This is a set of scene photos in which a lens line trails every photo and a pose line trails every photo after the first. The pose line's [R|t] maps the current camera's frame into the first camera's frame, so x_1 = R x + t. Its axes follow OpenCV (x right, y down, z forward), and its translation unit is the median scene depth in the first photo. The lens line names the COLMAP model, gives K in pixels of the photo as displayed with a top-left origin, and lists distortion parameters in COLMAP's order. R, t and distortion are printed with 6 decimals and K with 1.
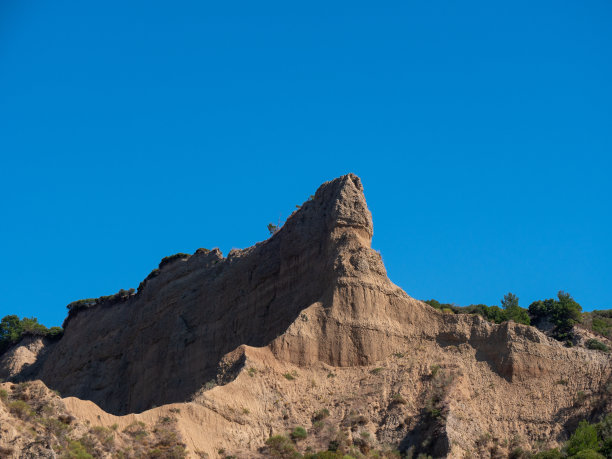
lens RADIAL K [[2216.6, 0, 306.0], [0, 2216.6, 229.5], [0, 0, 1]] dist [0.110655, -0.153739]
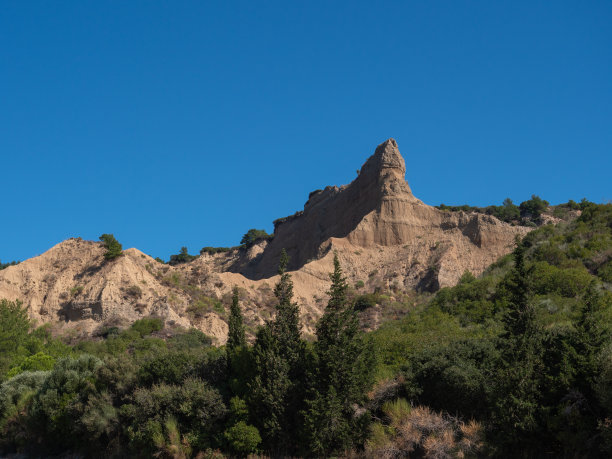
lens RADIAL K [[1133.0, 0, 306.0], [0, 1133.0, 229.5], [0, 0, 1]] dist [0.012154, 0.005710]
pose [[0.981659, -0.068605, -0.177872, 0.116331], [0.076289, 0.996409, 0.036722, 0.009831], [0.174714, -0.049618, 0.983368, 0.081585]]
